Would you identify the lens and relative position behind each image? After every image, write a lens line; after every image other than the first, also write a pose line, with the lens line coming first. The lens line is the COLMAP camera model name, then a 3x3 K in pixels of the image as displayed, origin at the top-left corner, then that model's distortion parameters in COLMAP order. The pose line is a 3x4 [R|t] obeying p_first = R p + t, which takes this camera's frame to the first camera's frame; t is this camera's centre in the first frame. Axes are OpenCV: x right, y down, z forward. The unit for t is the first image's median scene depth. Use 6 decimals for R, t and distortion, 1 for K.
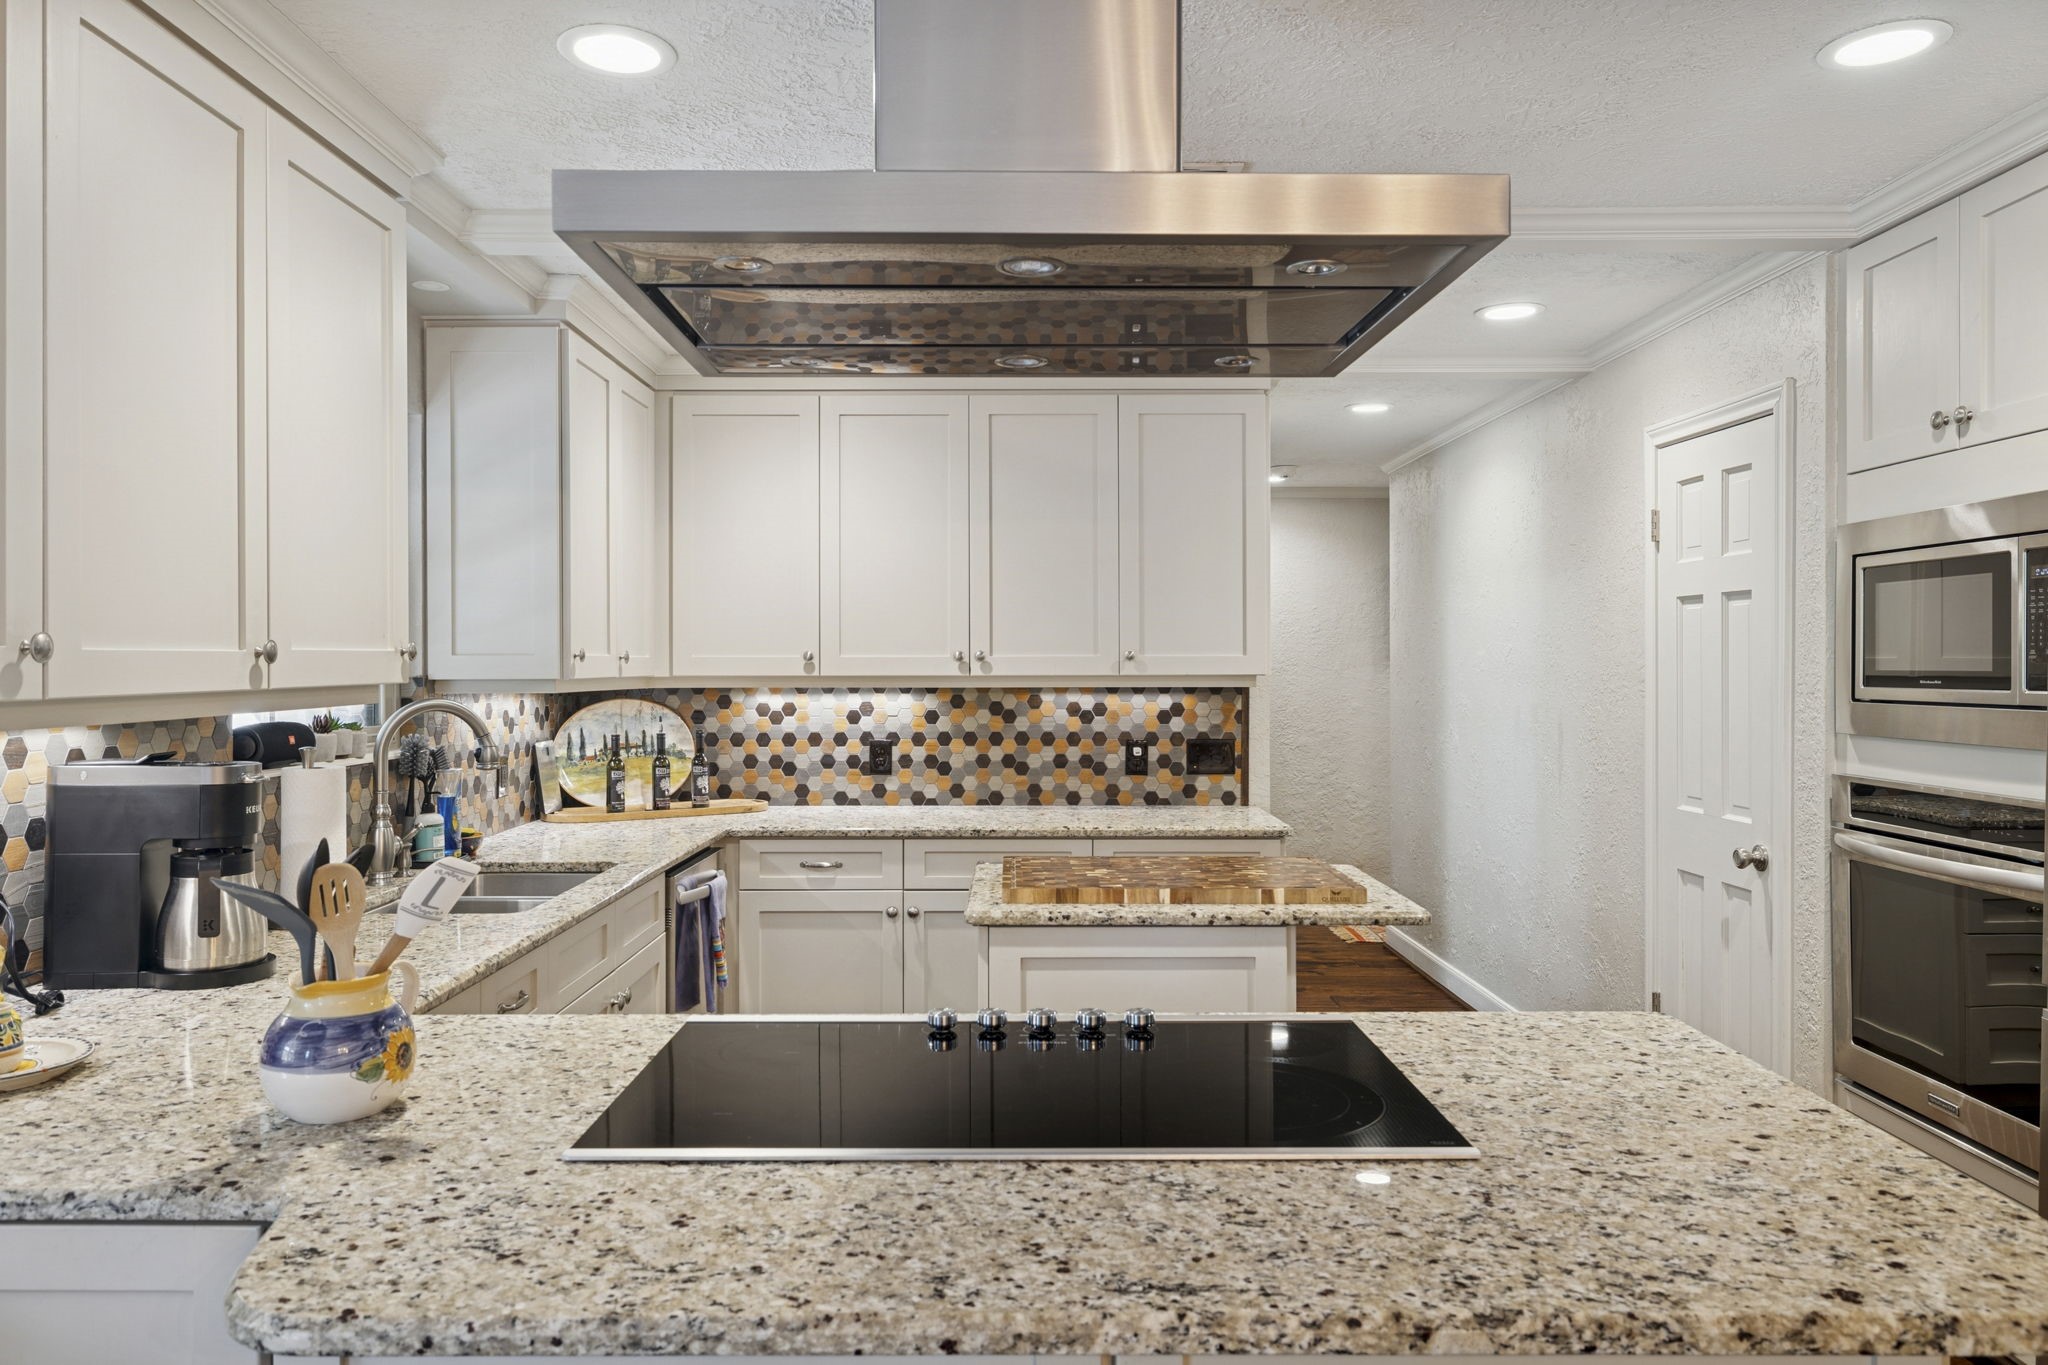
lens RADIAL K [[1387.1, 0, 1021.8], [0, 1387.1, 677.8], [0, 0, 1]] dist [0.004405, -0.002534]
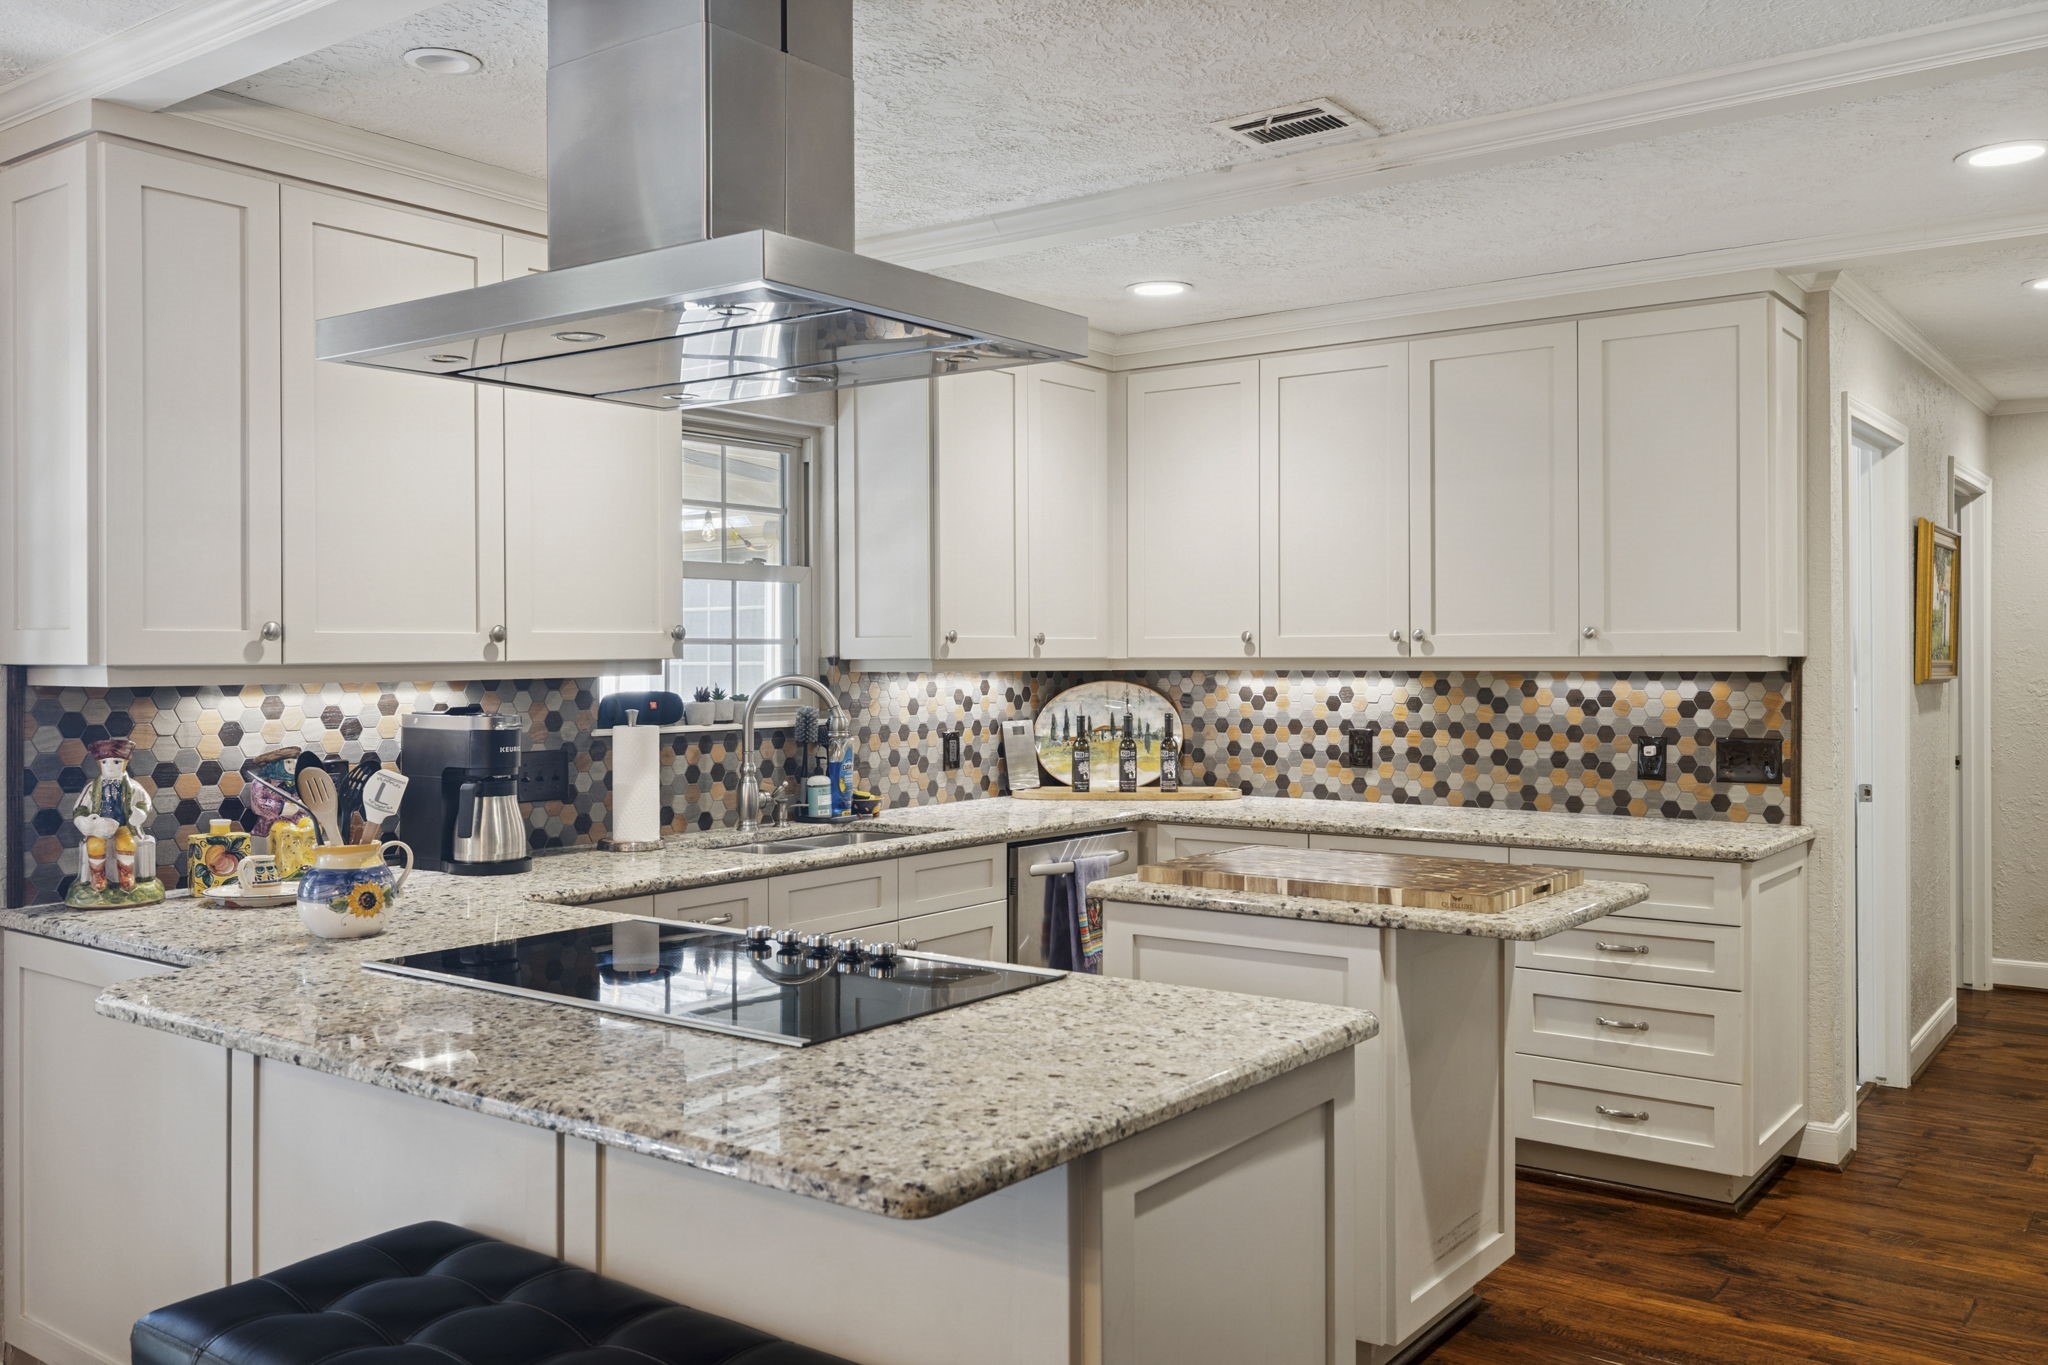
lens RADIAL K [[1686.7, 0, 1023.4], [0, 1686.7, 676.4], [0, 0, 1]] dist [0.002141, -0.000024]
pose [[0.803199, 0.005699, -0.595684, 0.376480], [-0.003248, 0.999981, 0.005188, 0.005566], [0.595703, -0.002232, 0.803202, -0.013445]]
